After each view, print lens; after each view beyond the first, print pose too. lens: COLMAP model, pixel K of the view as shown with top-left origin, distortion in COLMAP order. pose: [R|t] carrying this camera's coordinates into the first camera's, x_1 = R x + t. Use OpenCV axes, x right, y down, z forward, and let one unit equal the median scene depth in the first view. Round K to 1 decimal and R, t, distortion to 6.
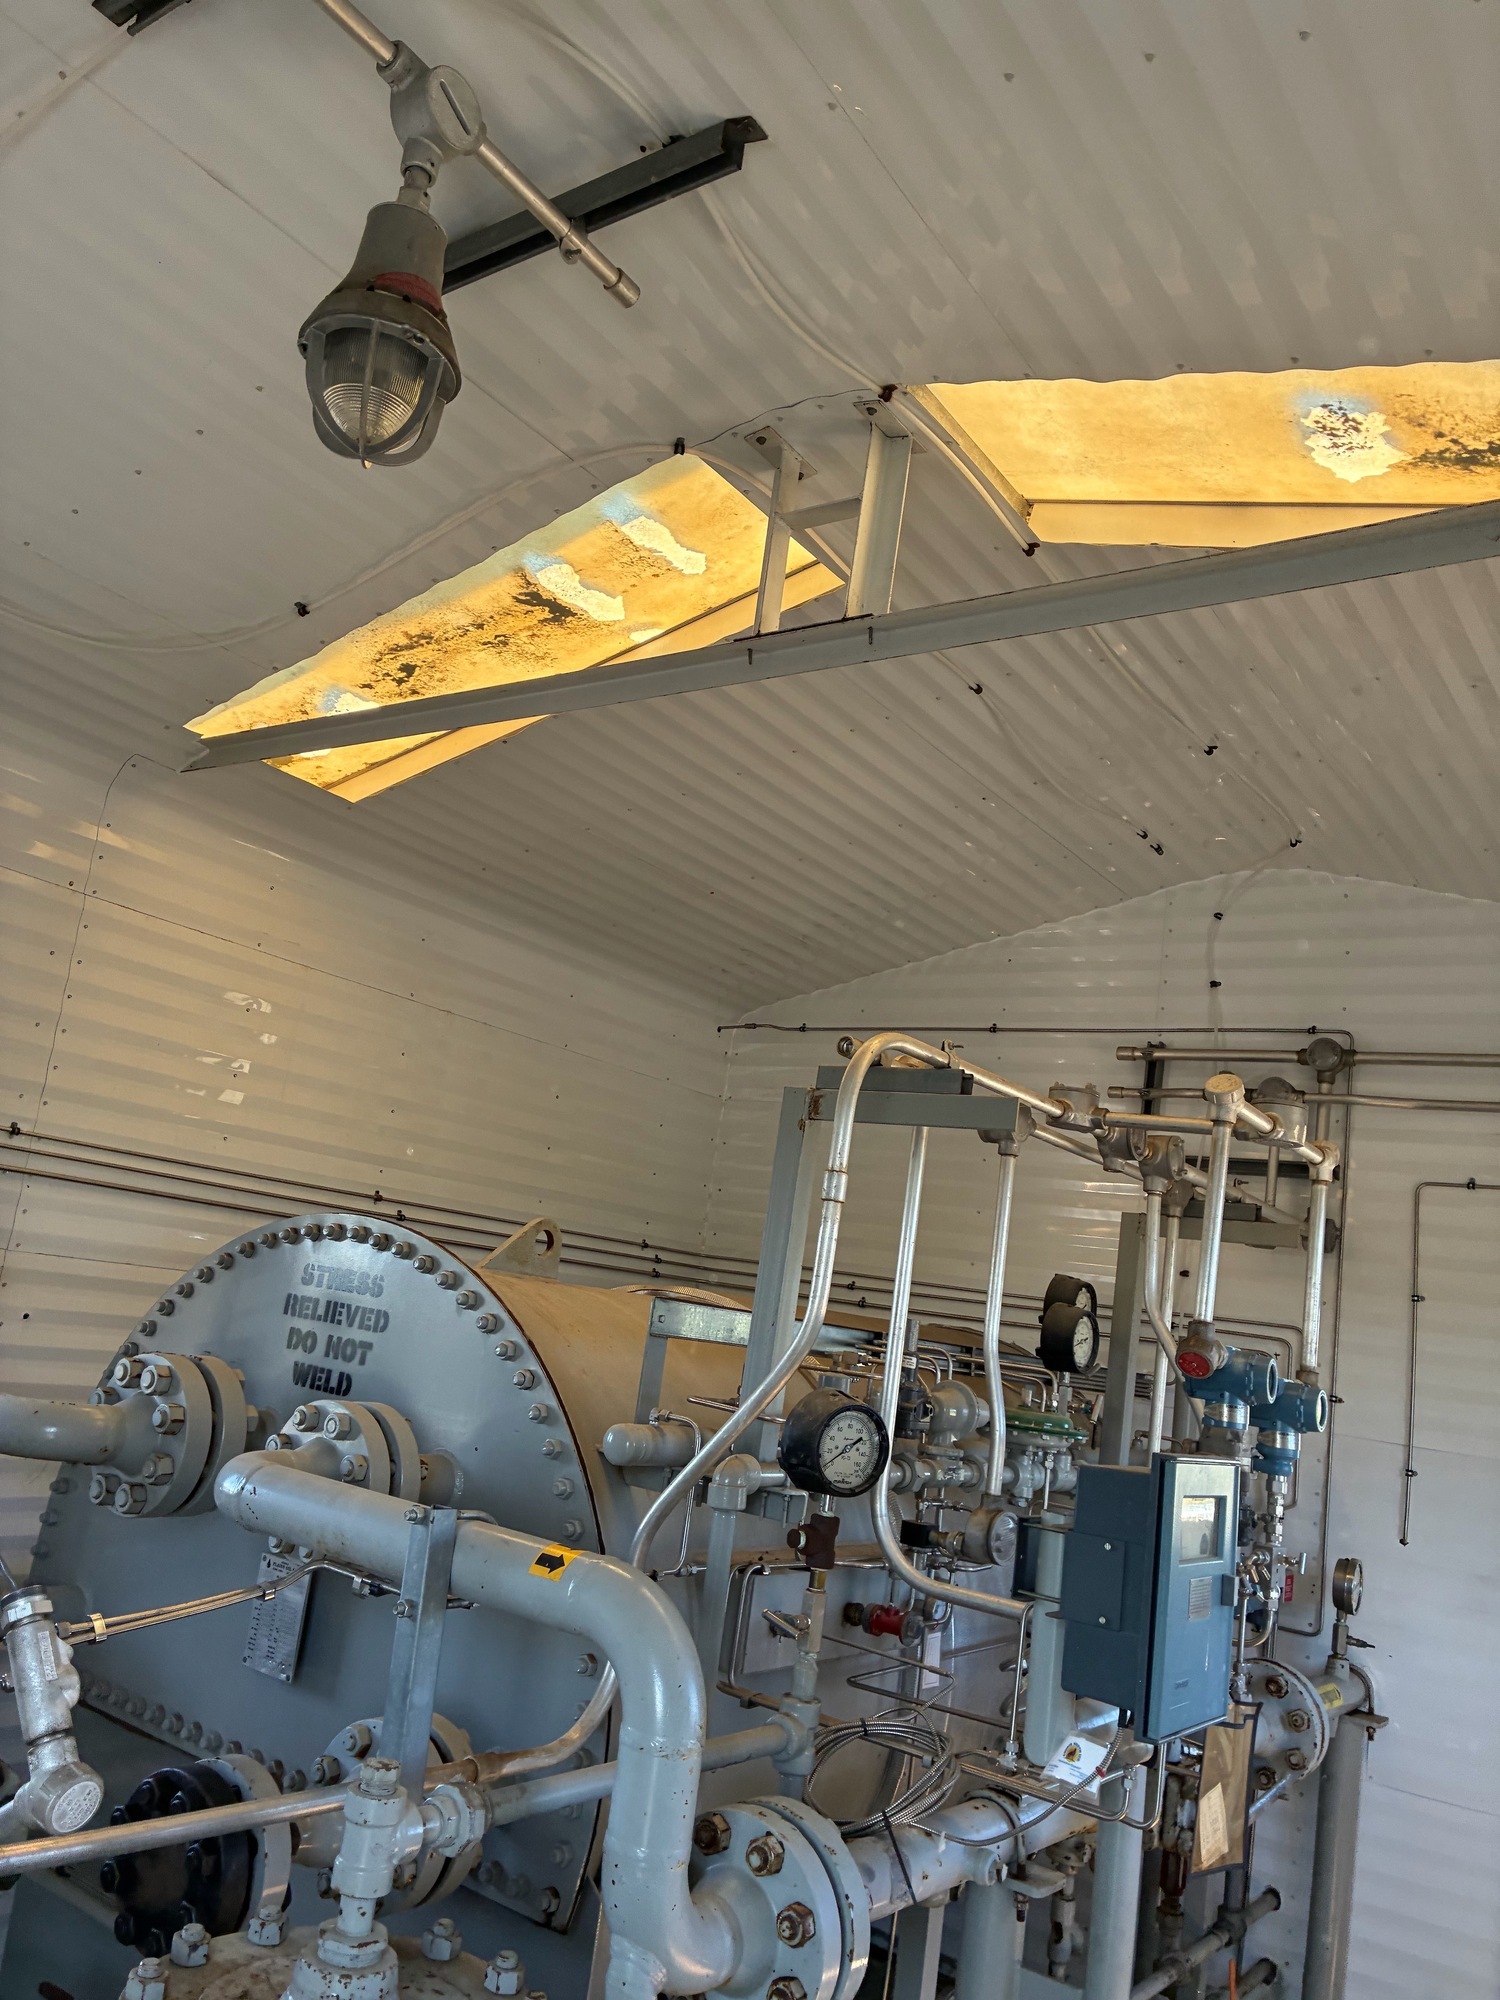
lens RADIAL K [[1527.7, 0, 720.6], [0, 1527.7, 999.8], [0, 0, 1]] dist [0.018523, -0.007138]
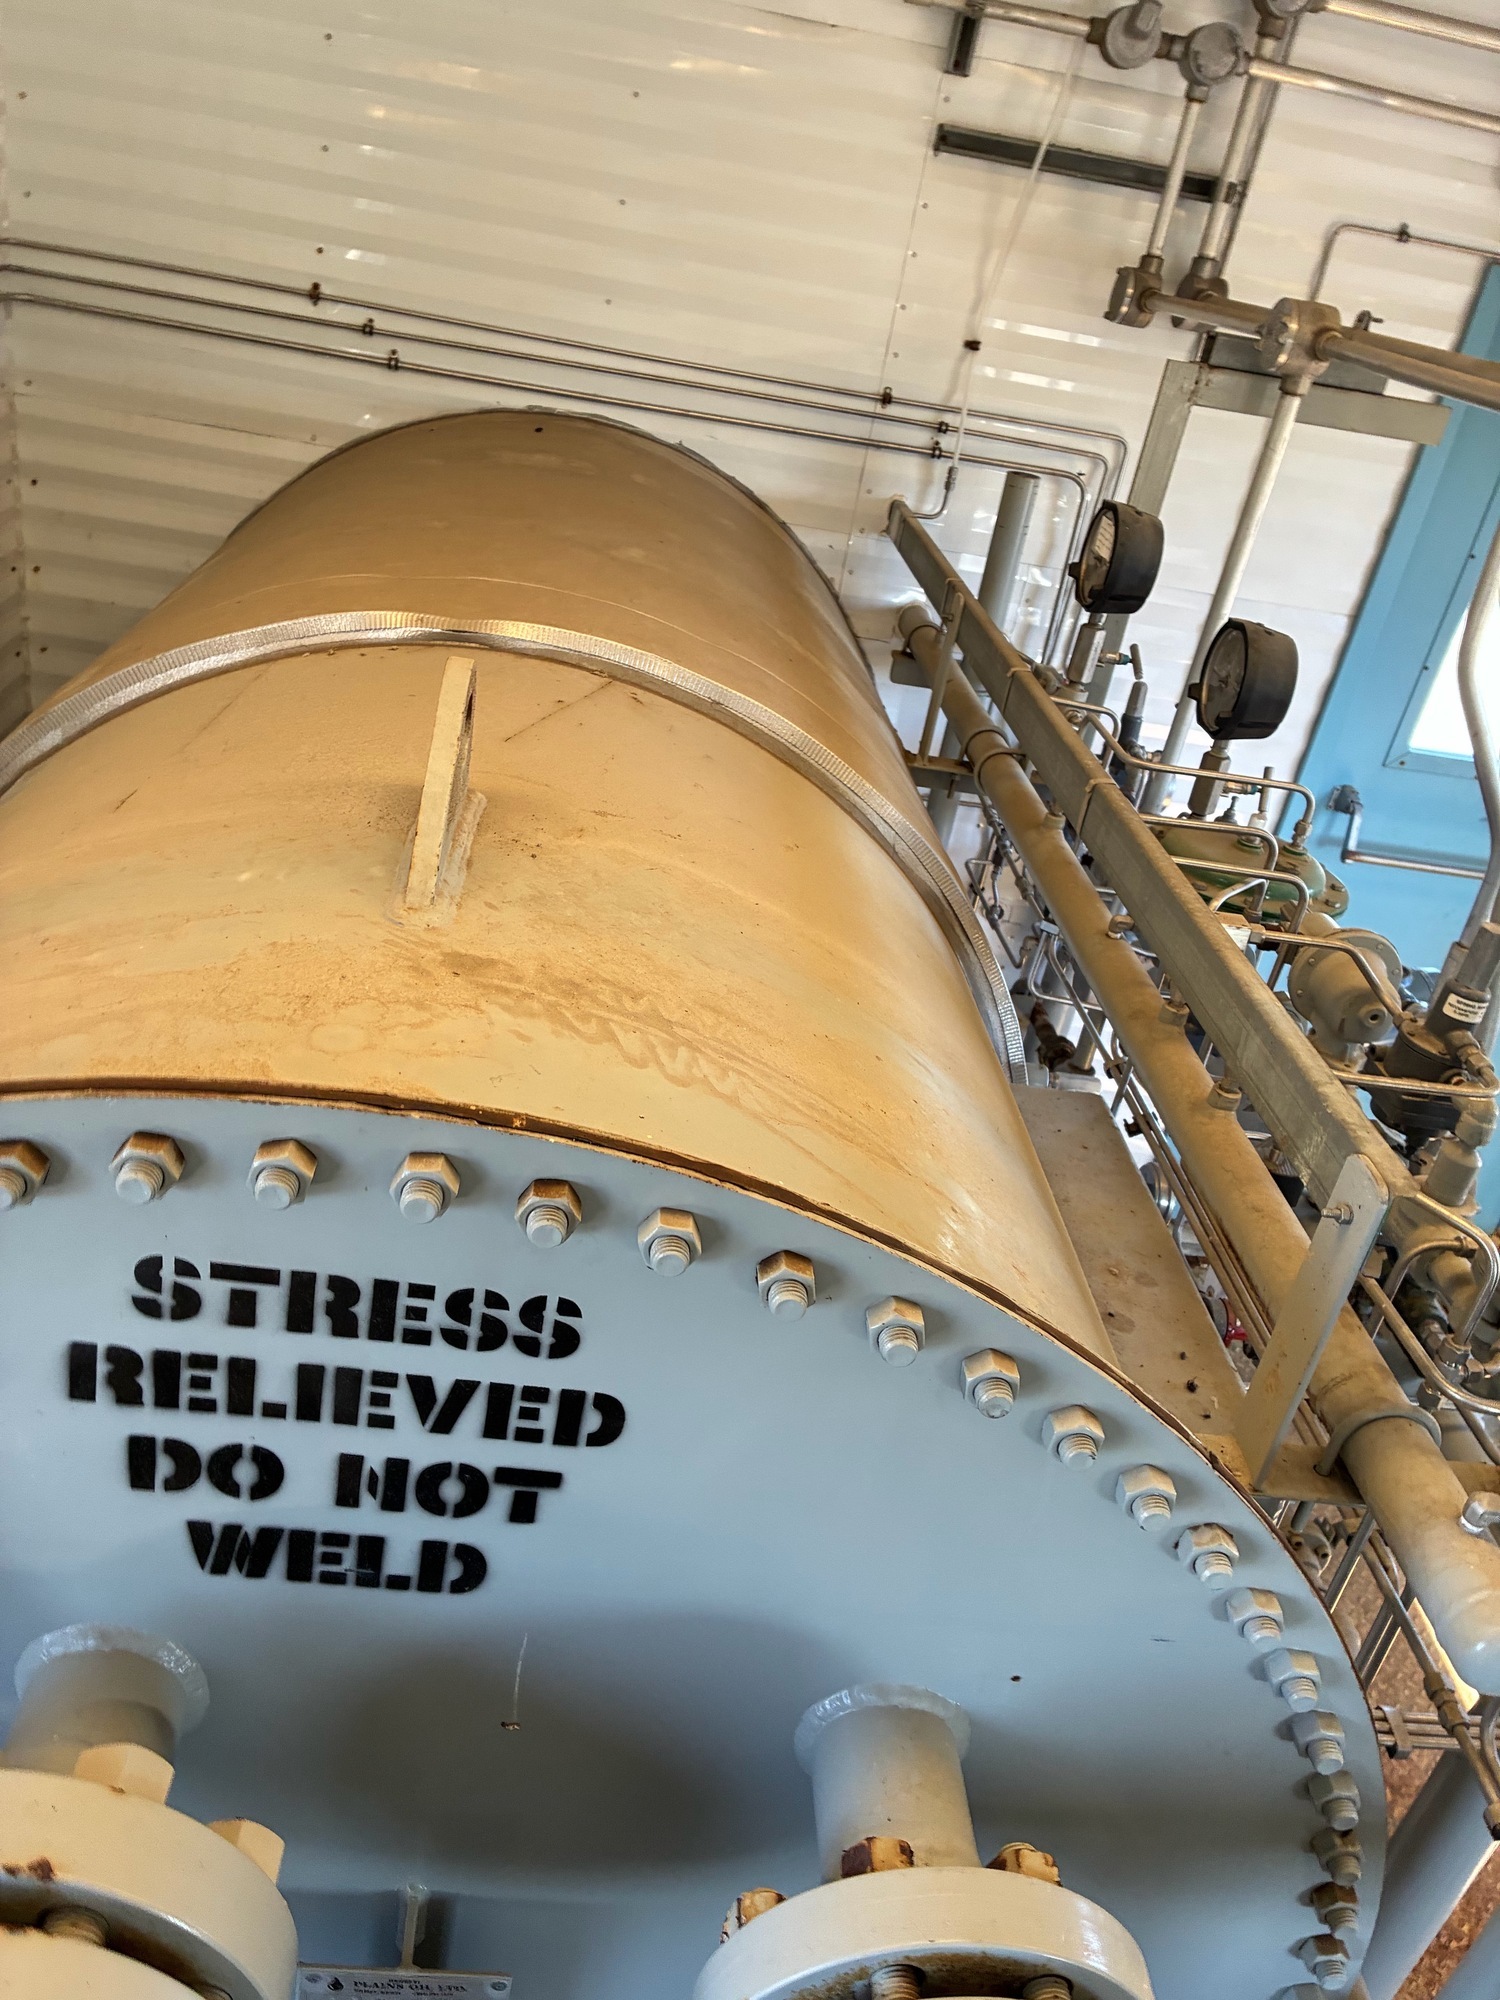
lens RADIAL K [[1527.7, 0, 720.6], [0, 1527.7, 999.8], [0, 0, 1]] dist [0.018523, -0.007138]
pose [[0.791749, -0.298848, 0.532752, -0.383426], [-0.174006, 0.725677, 0.665668, -0.062866], [-0.585539, -0.619744, 0.522553, 0.998535]]
